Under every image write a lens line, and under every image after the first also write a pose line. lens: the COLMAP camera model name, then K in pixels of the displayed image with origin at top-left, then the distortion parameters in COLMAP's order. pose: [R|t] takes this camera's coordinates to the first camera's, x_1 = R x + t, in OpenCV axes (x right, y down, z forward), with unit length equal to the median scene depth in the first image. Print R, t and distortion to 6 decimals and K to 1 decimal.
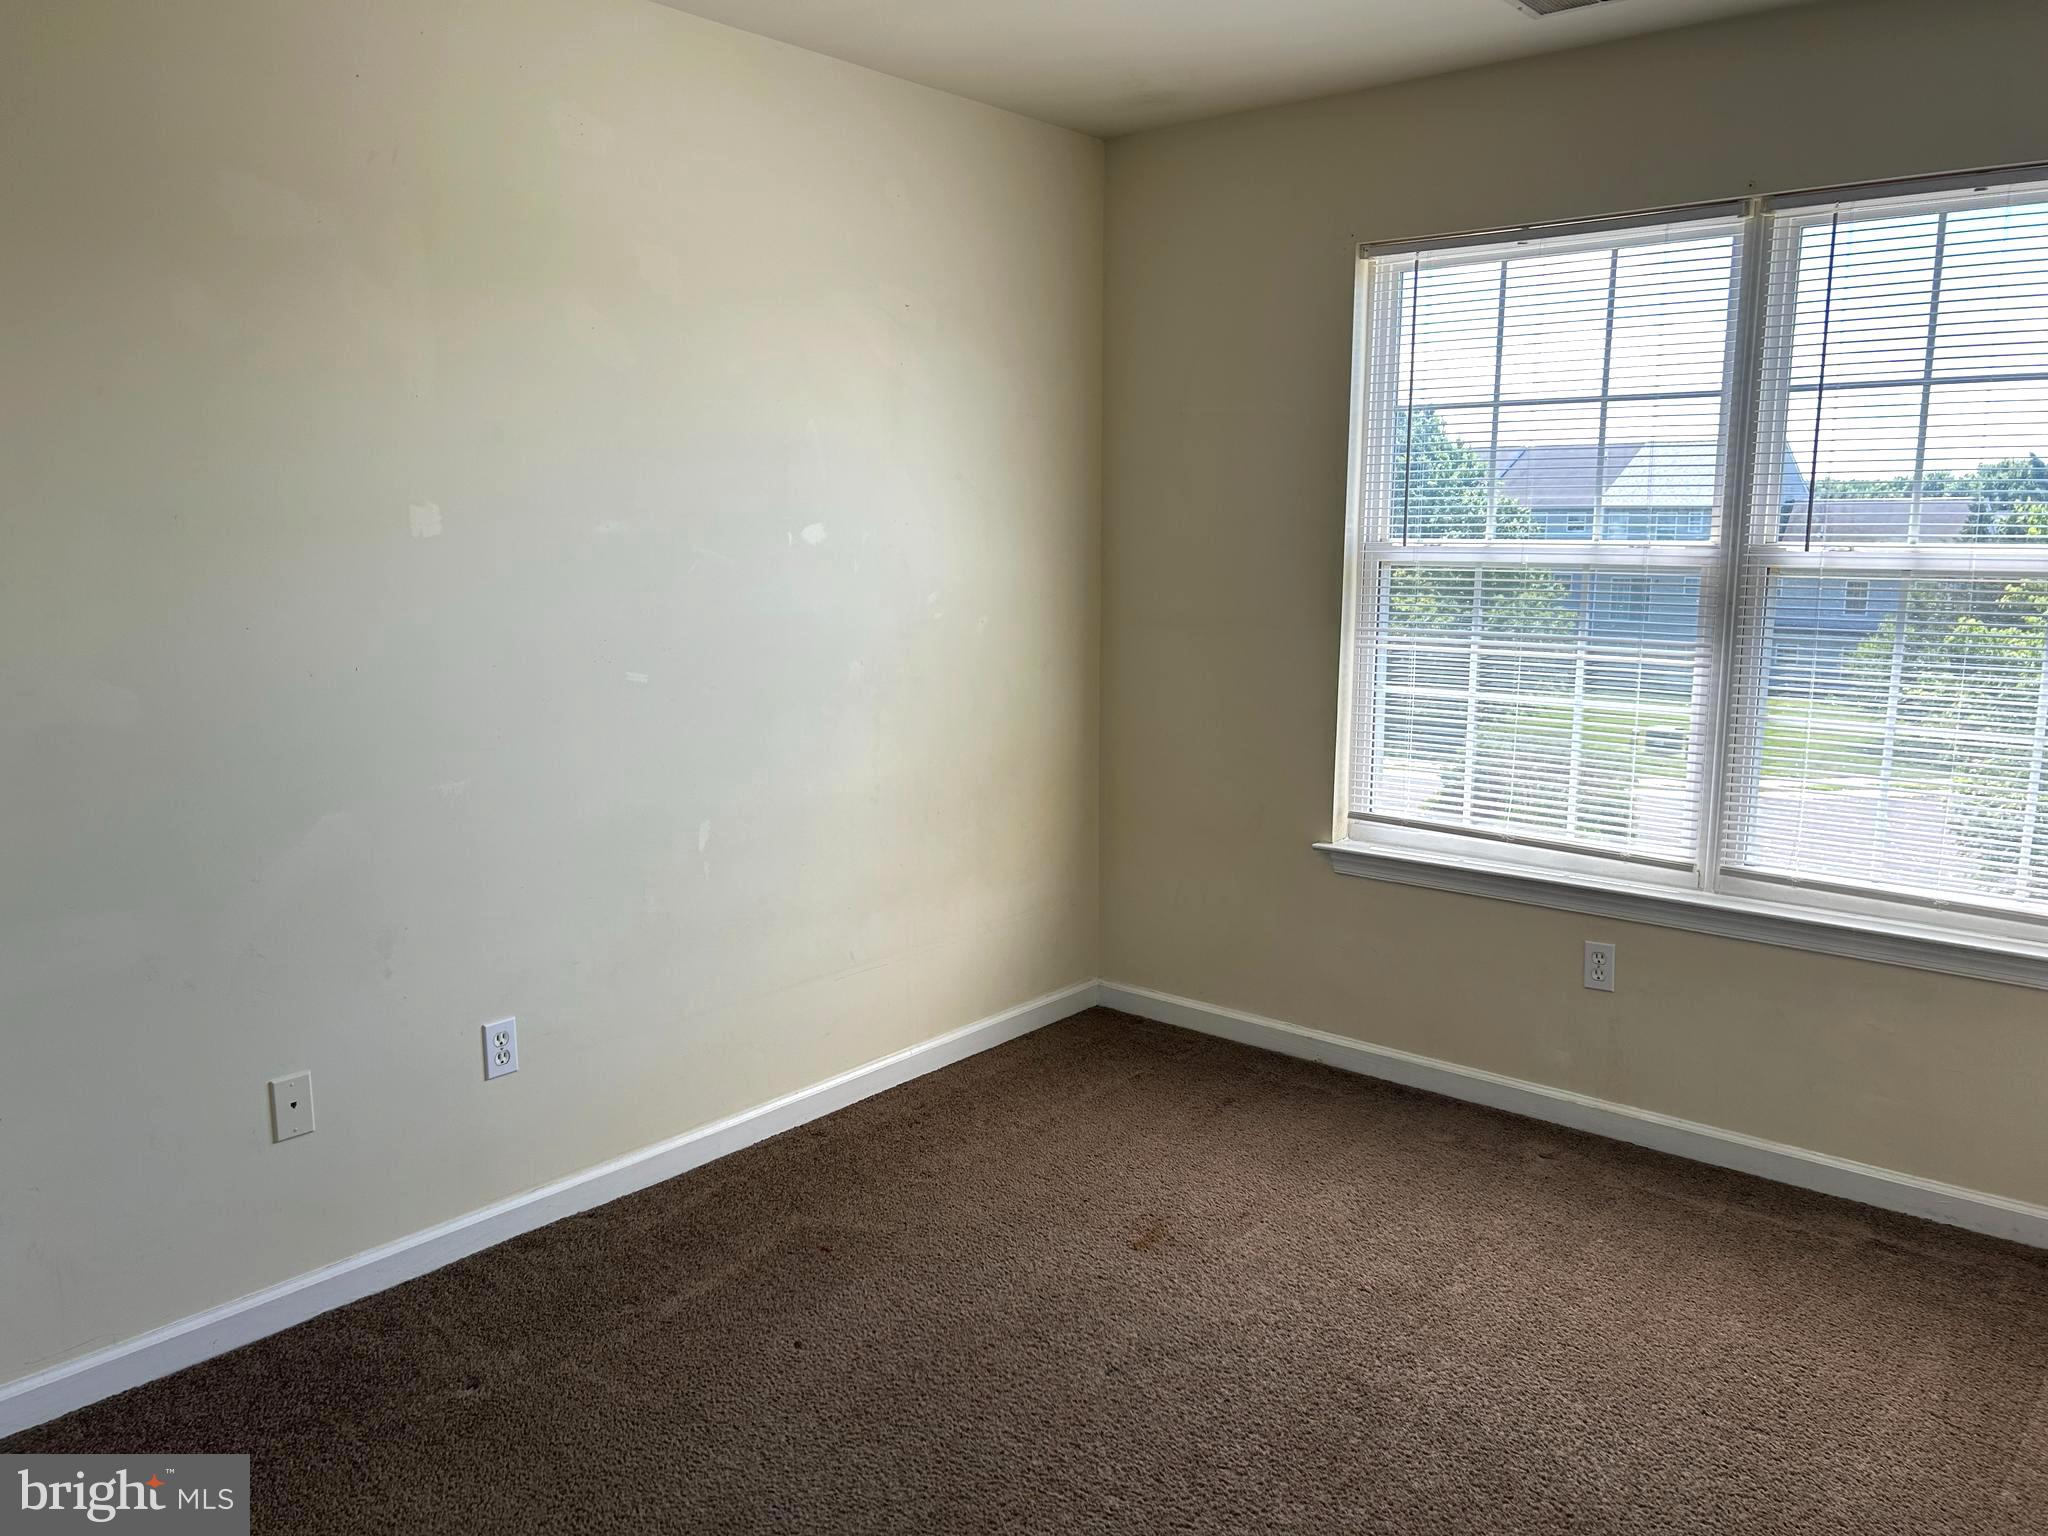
lens RADIAL K [[1535.8, 0, 1076.6], [0, 1535.8, 770.8], [0, 0, 1]] dist [0.005636, 0.000969]
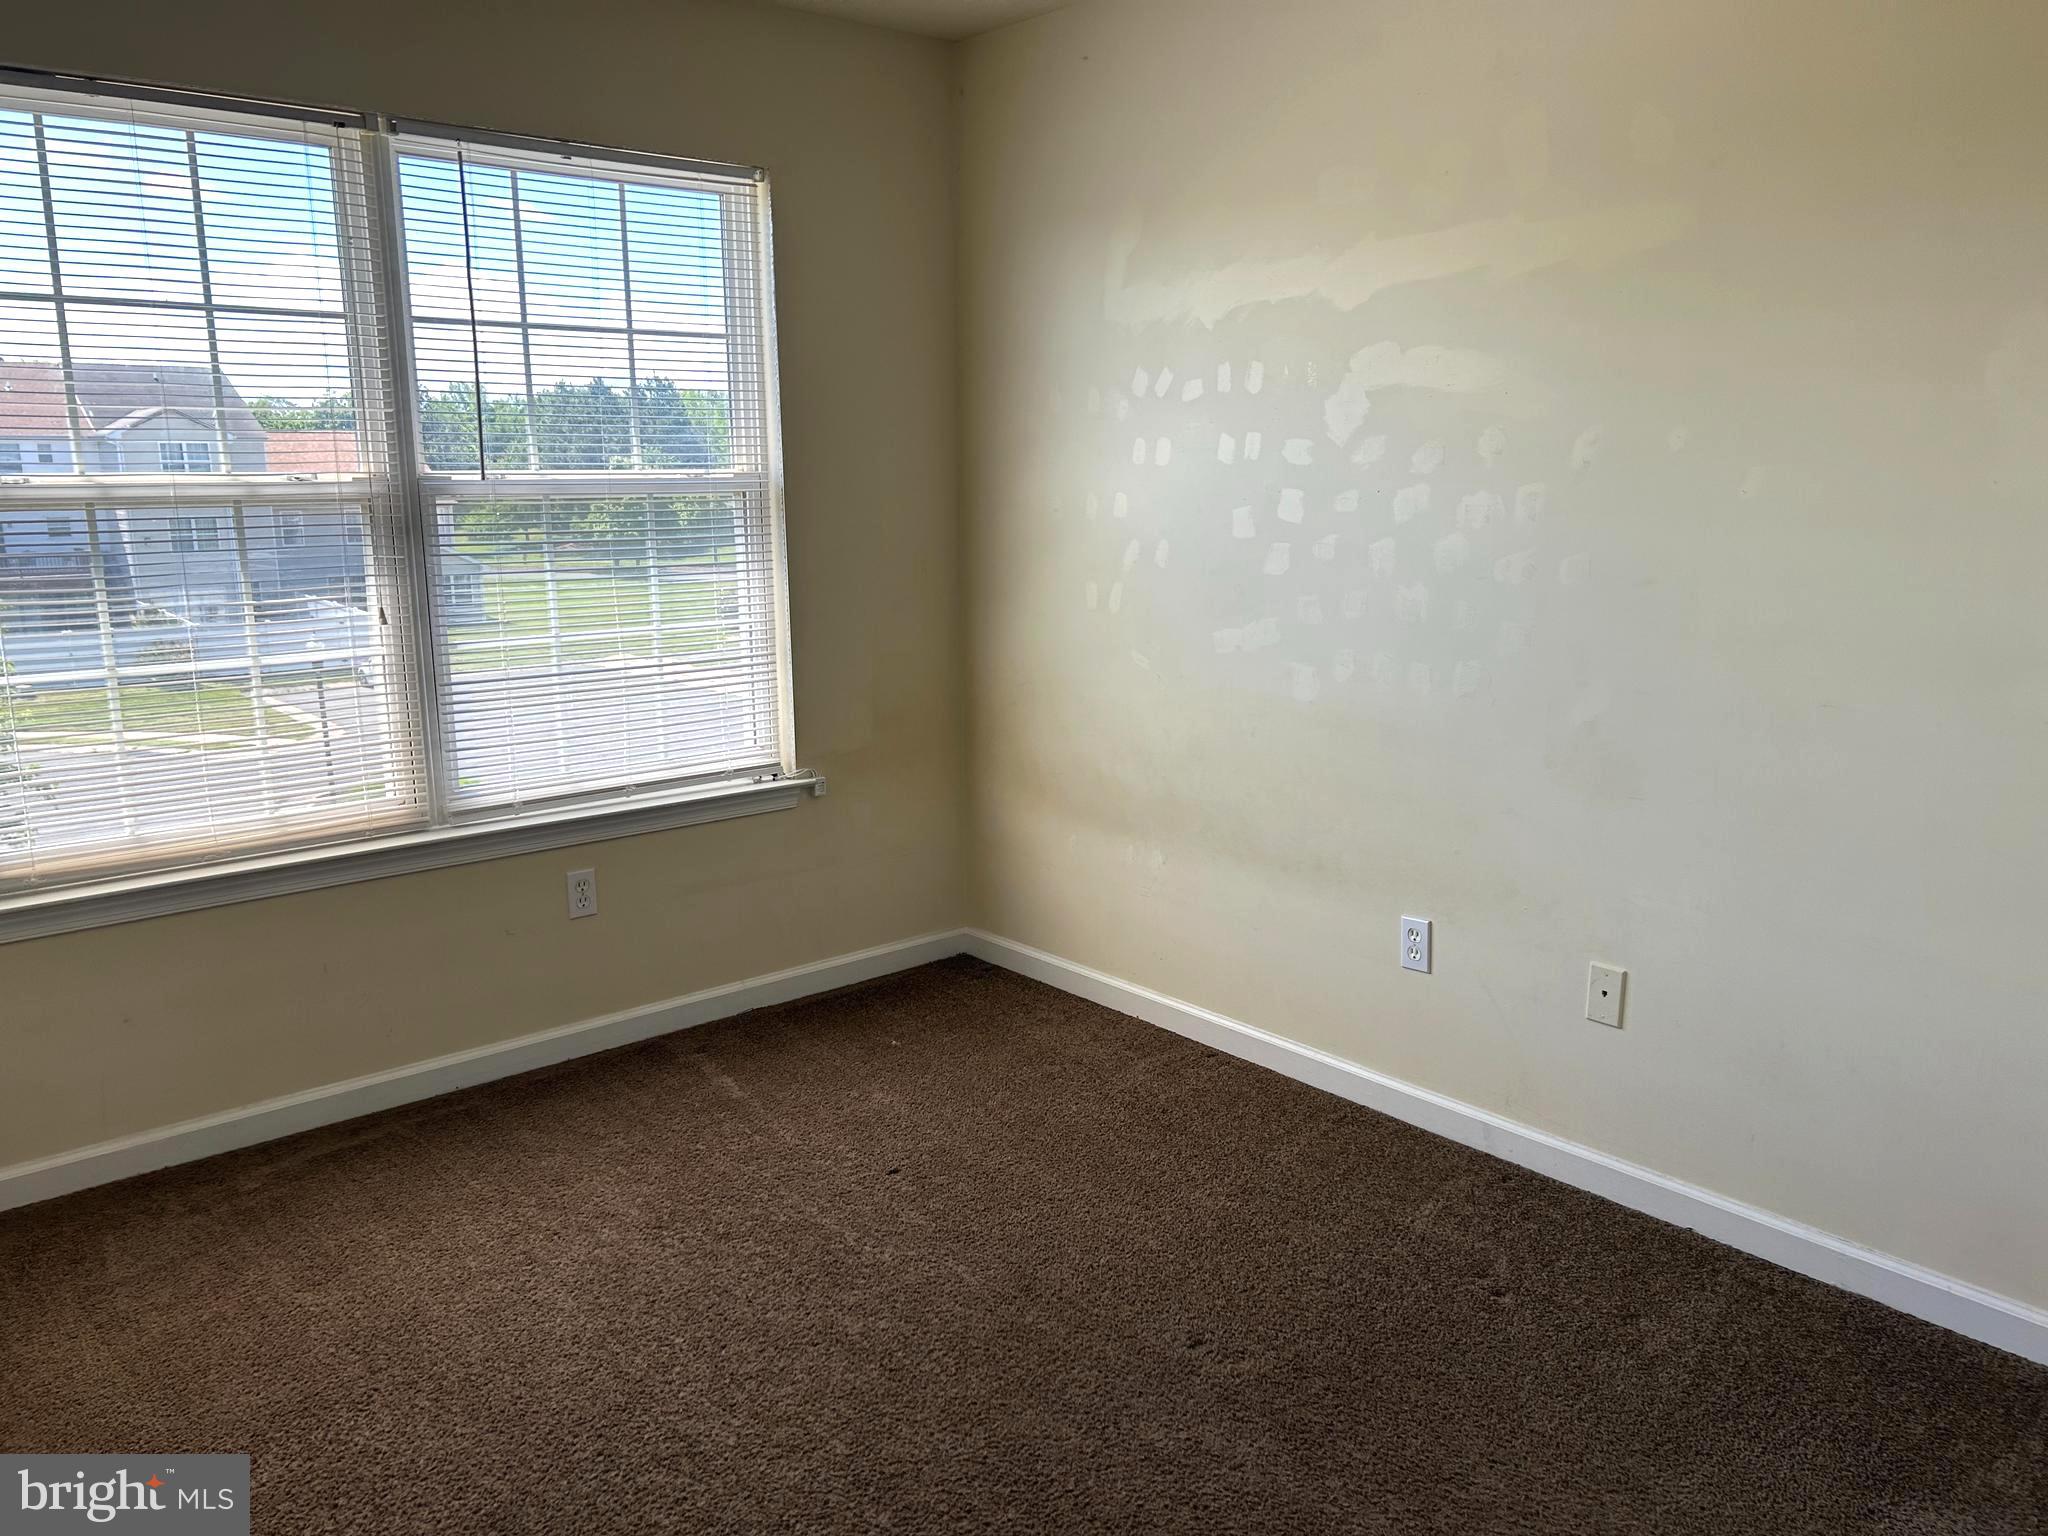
lens RADIAL K [[1535.8, 0, 1076.6], [0, 1535.8, 770.8], [0, 0, 1]] dist [0.005636, 0.000969]
pose [[0.164696, -0.204836, 0.964841, -0.526719], [0.158561, 0.970974, 0.179073, -0.075879], [-0.973516, 0.123494, 0.192394, 0.445083]]
